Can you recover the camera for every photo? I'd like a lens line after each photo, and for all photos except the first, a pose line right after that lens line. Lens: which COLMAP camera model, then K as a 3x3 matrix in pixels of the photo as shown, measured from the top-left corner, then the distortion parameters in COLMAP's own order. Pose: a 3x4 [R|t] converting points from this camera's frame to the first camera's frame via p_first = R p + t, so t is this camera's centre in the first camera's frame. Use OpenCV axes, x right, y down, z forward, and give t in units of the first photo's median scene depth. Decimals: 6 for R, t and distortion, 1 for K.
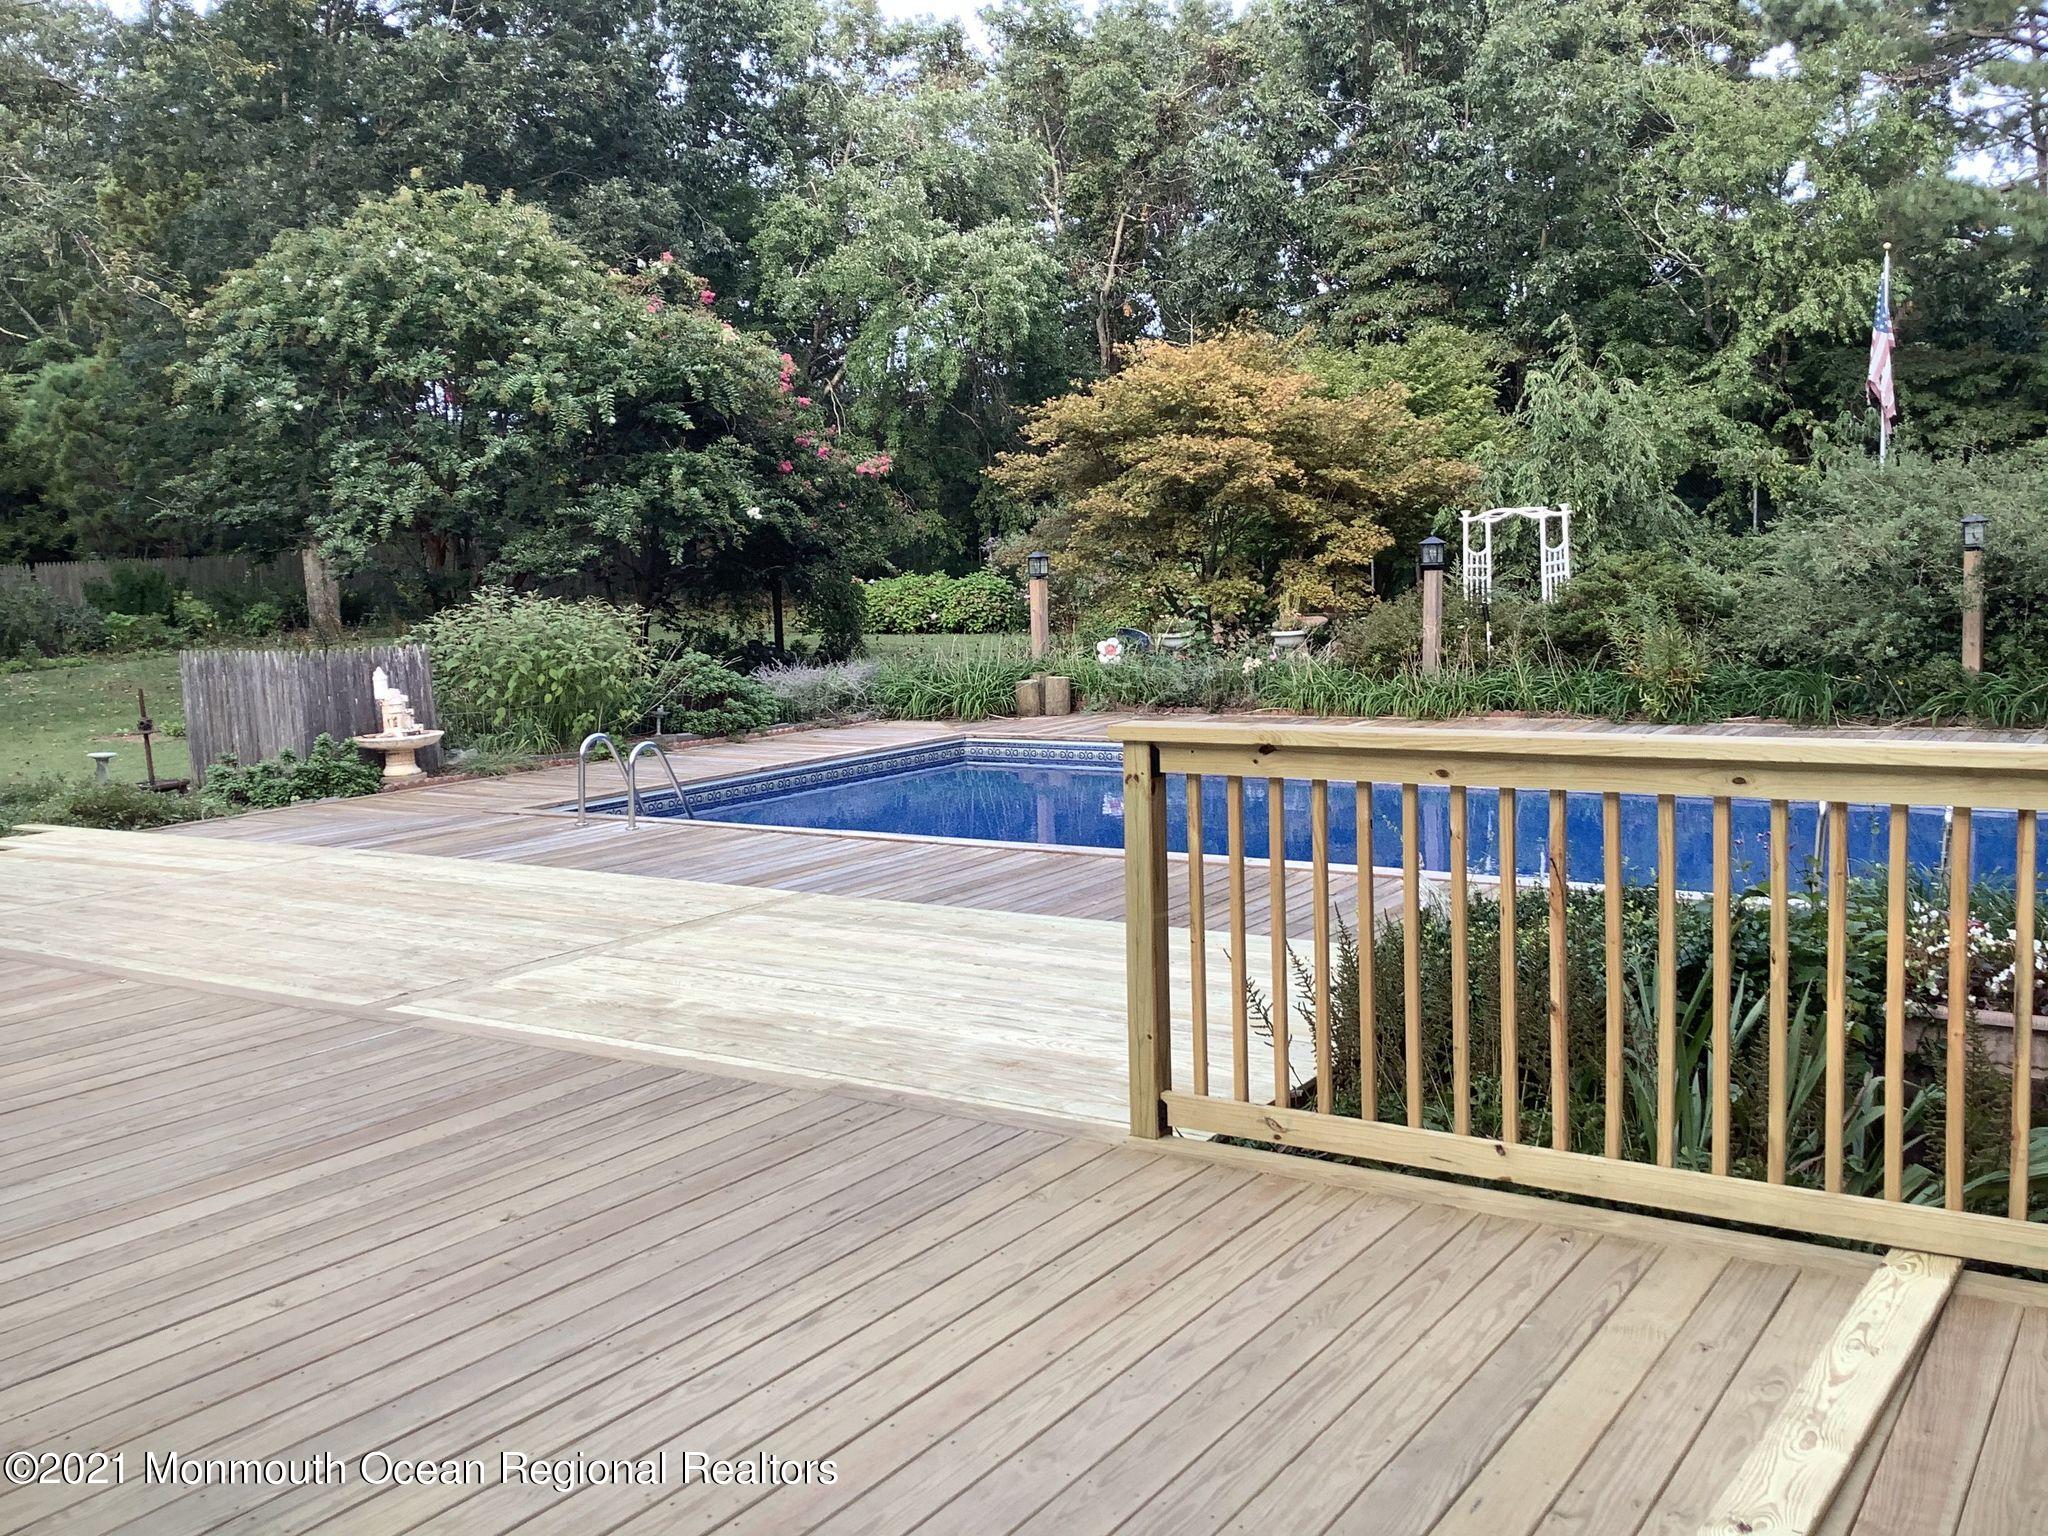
lens RADIAL K [[1840.6, 0, 1024.0], [0, 1840.6, 768.0], [0, 0, 1]] dist [0.150680, -0.315937]
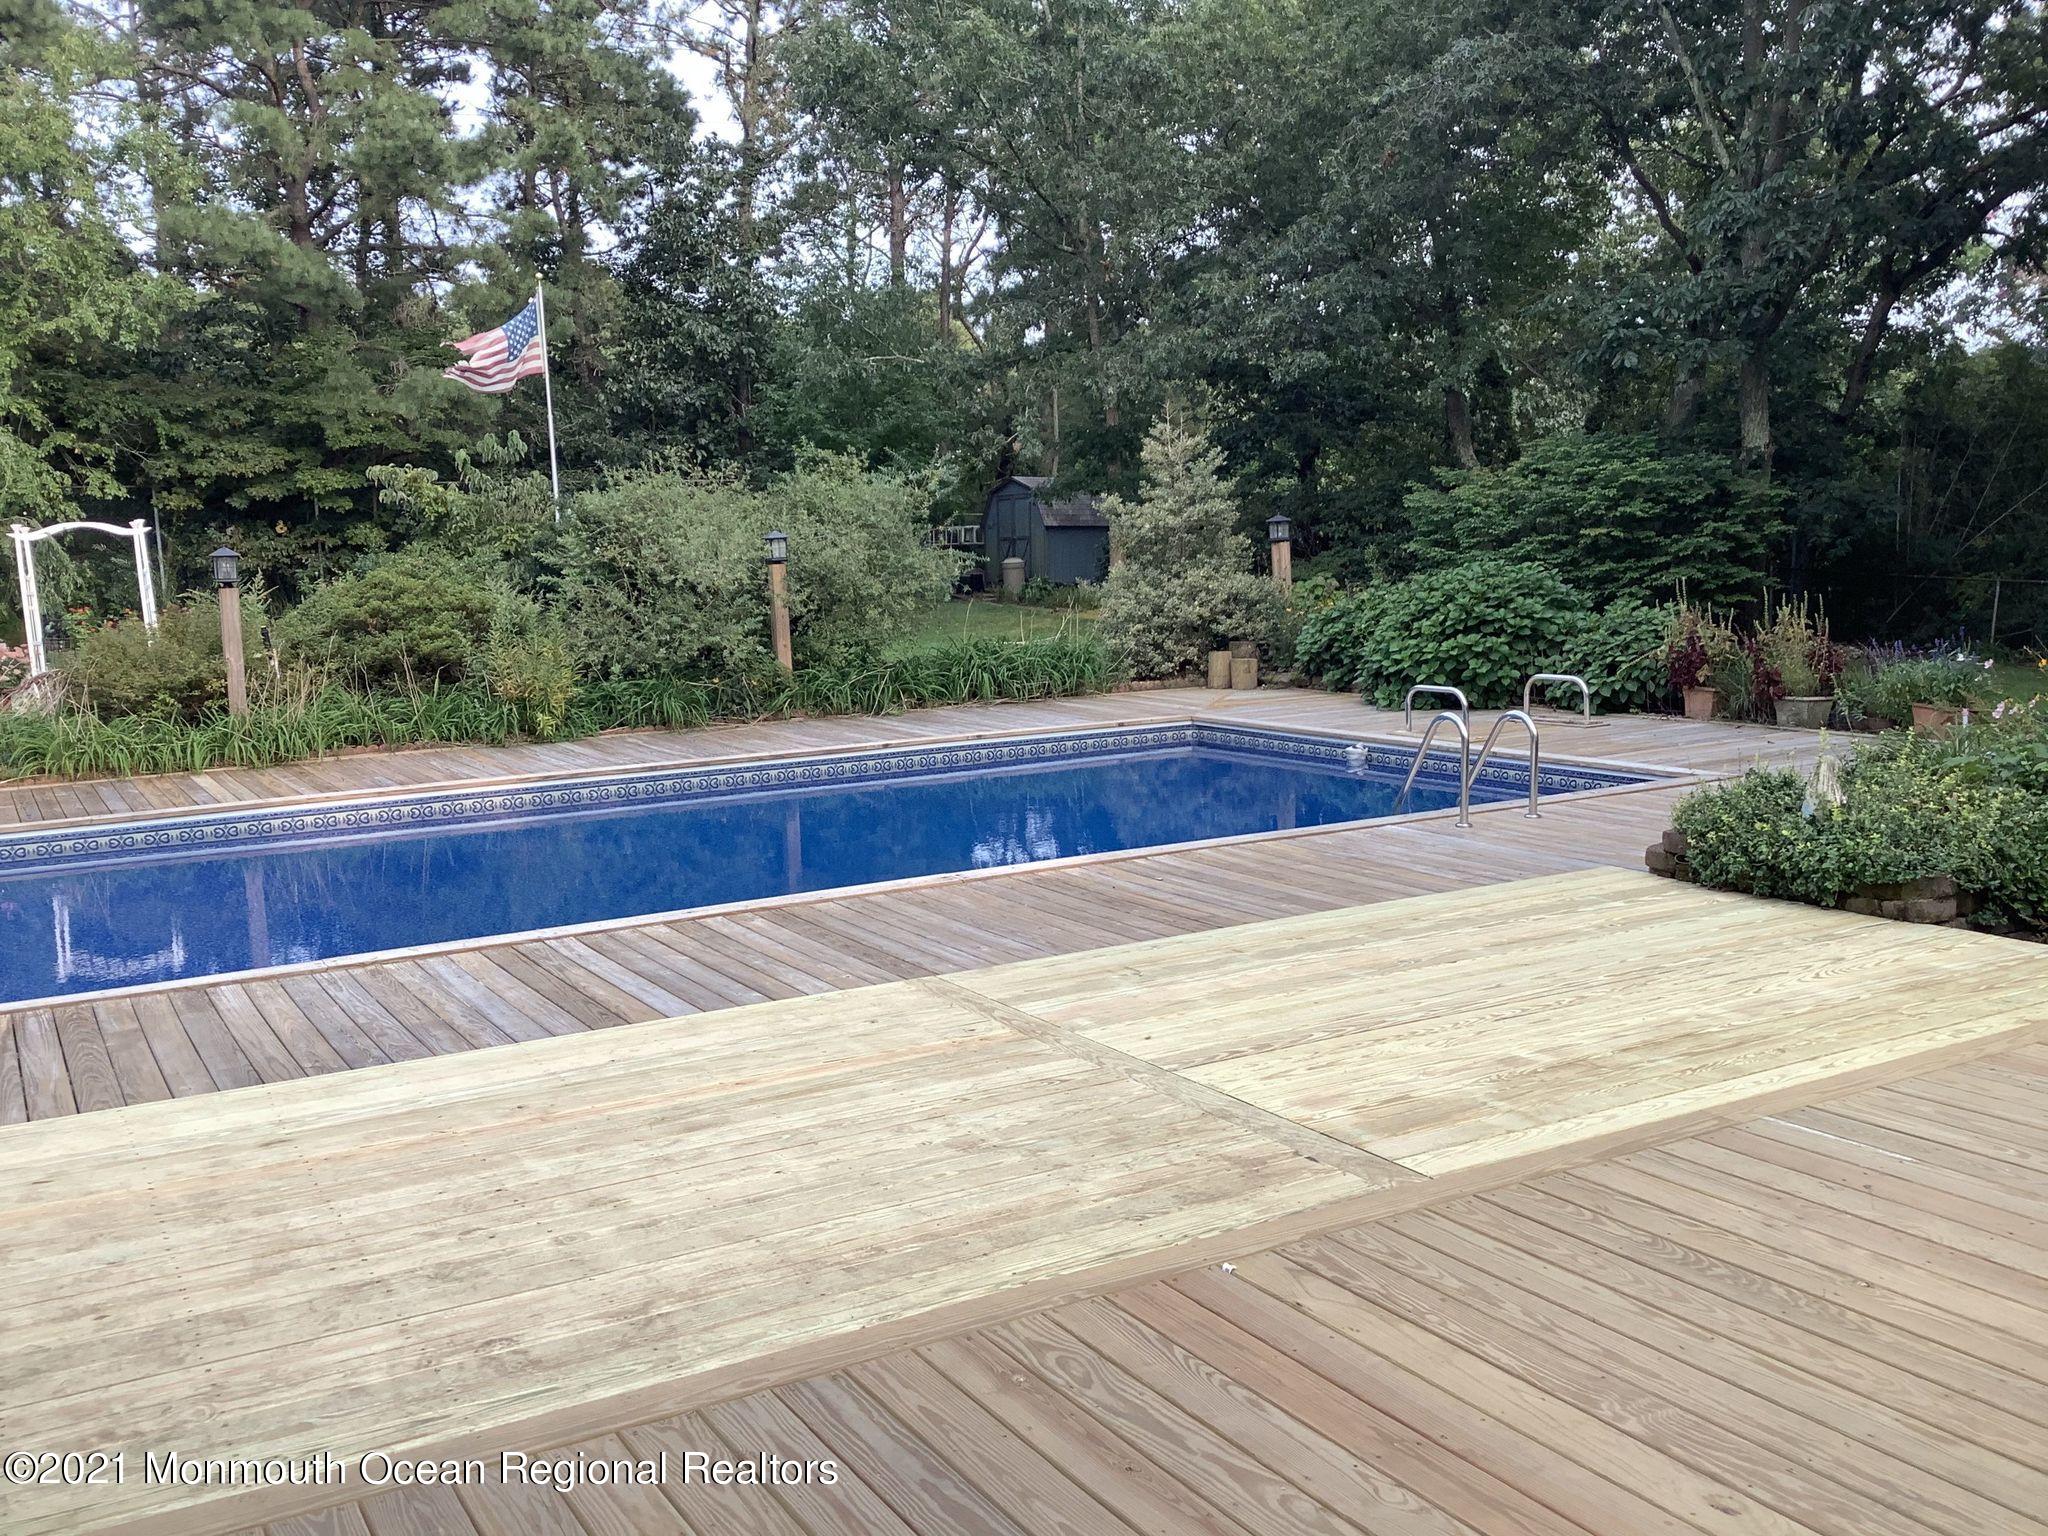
lens RADIAL K [[1851.9, 0, 1027.7], [0, 1851.9, 763.4], [0, 0, 1]] dist [0.133527, -0.265251]
pose [[0.442740, -0.092490, 0.891867, -0.464571], [0.121554, 0.991675, 0.042499, -0.026965], [-0.888373, 0.089594, 0.450297, 0.389502]]
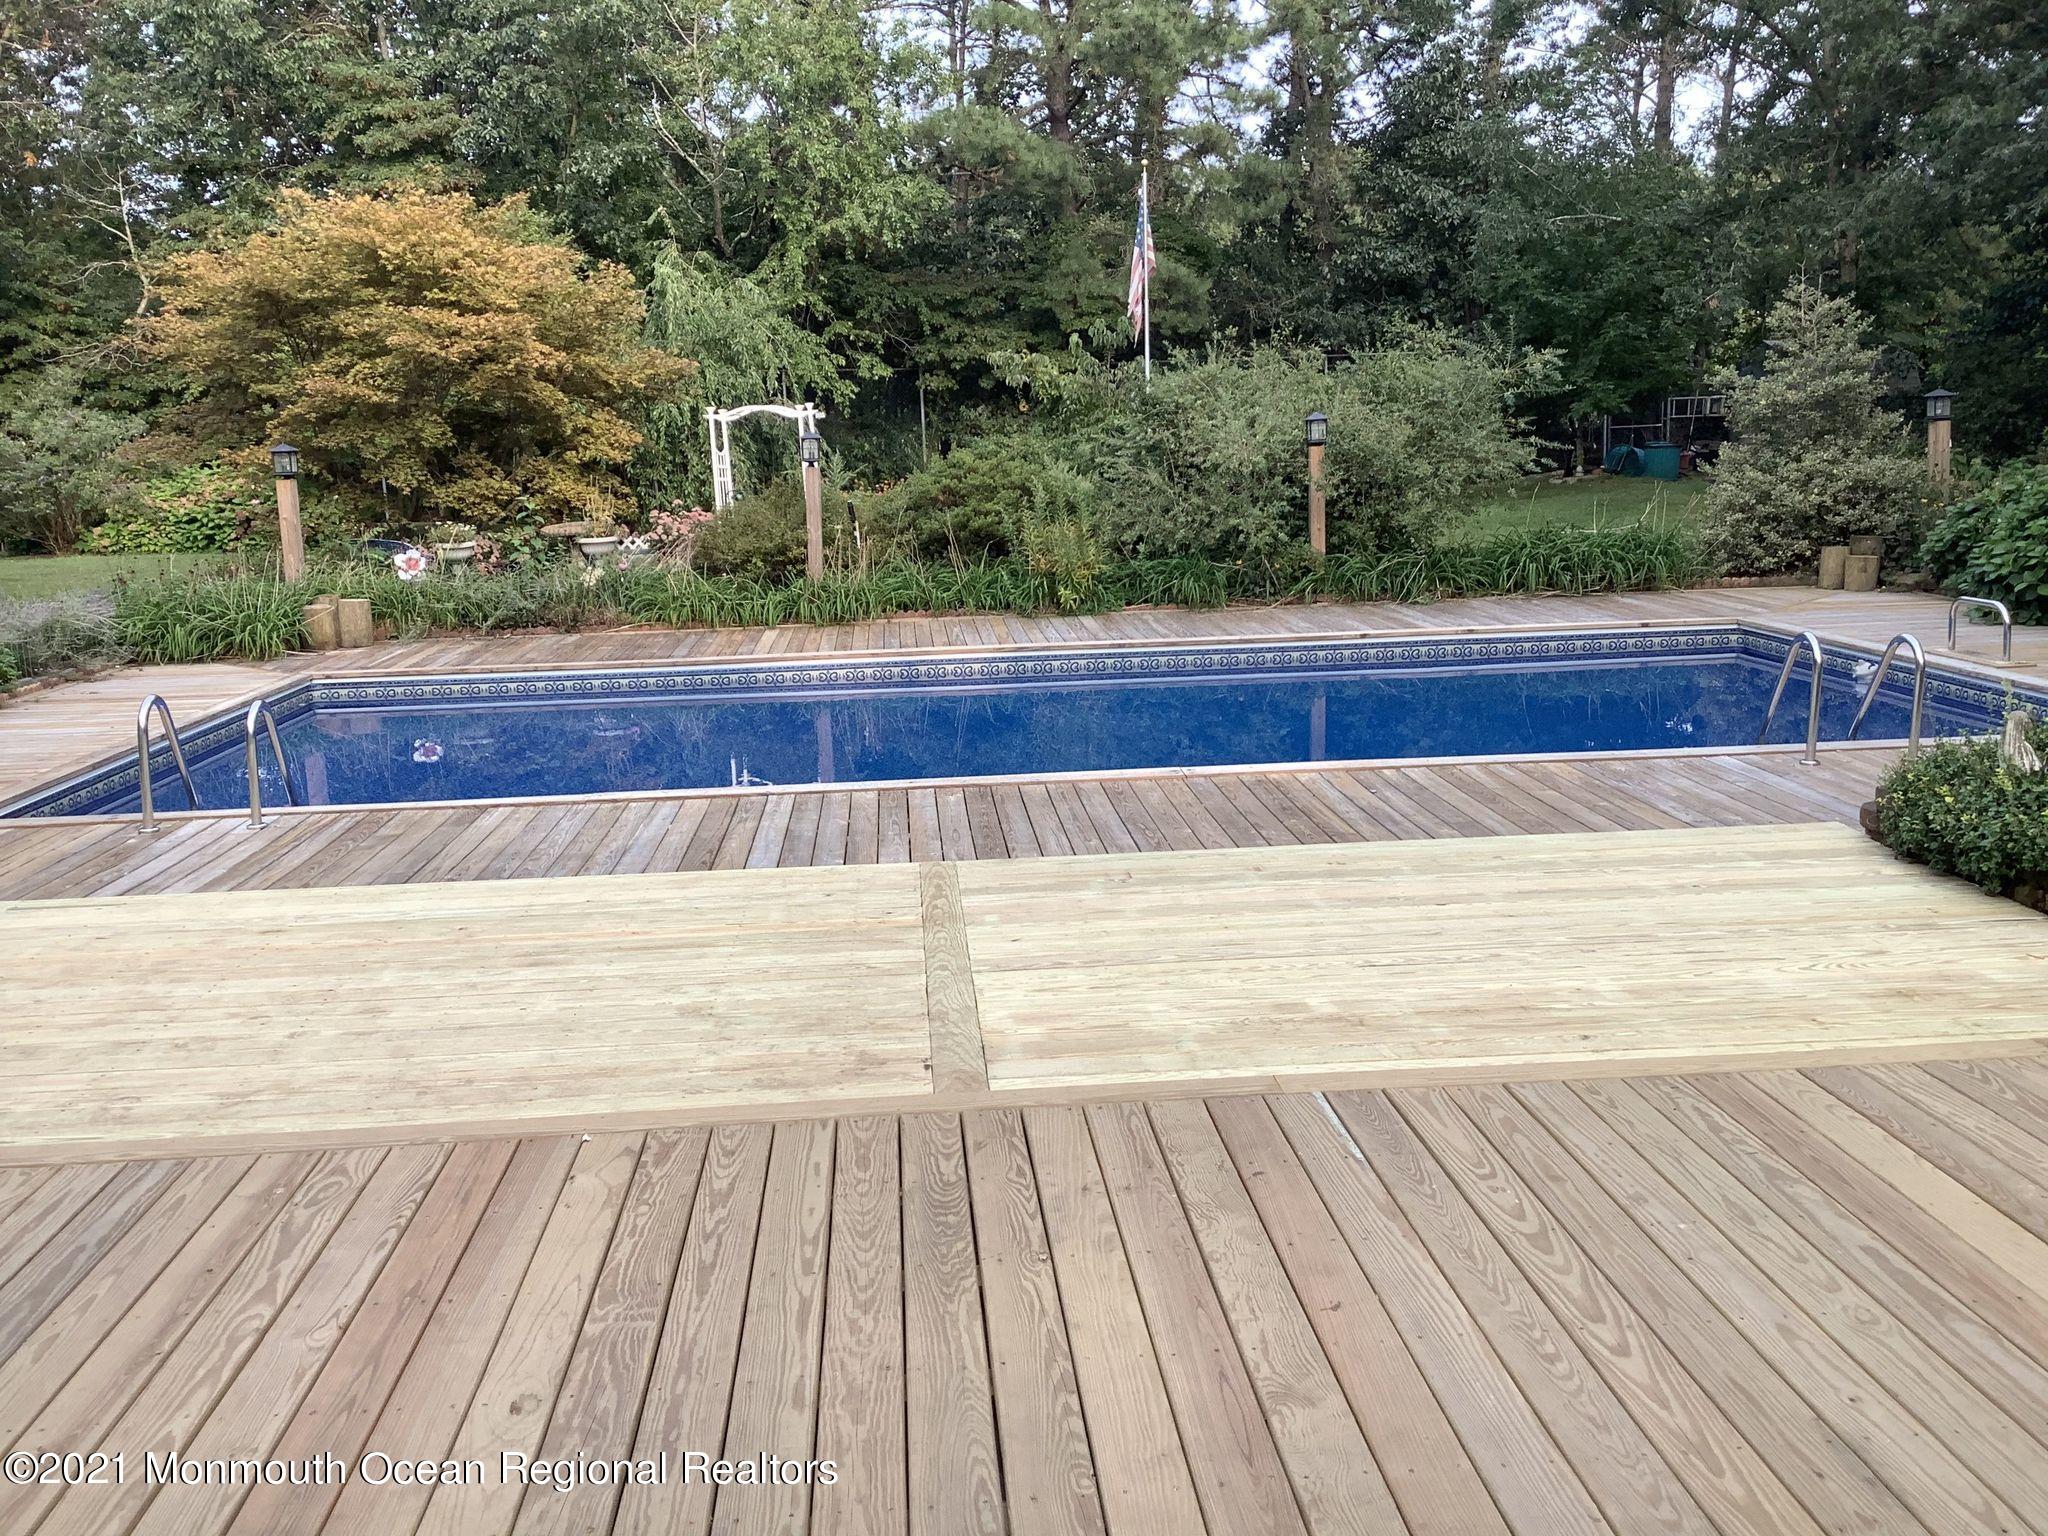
lens RADIAL K [[1851.9, 0, 1027.7], [0, 1851.9, 763.4], [0, 0, 1]] dist [0.133527, -0.265251]
pose [[0.792332, -0.099170, 0.601977, -0.340298], [0.074723, 0.995046, 0.065574, -0.013145], [-0.605497, -0.006975, 0.795817, 0.225155]]
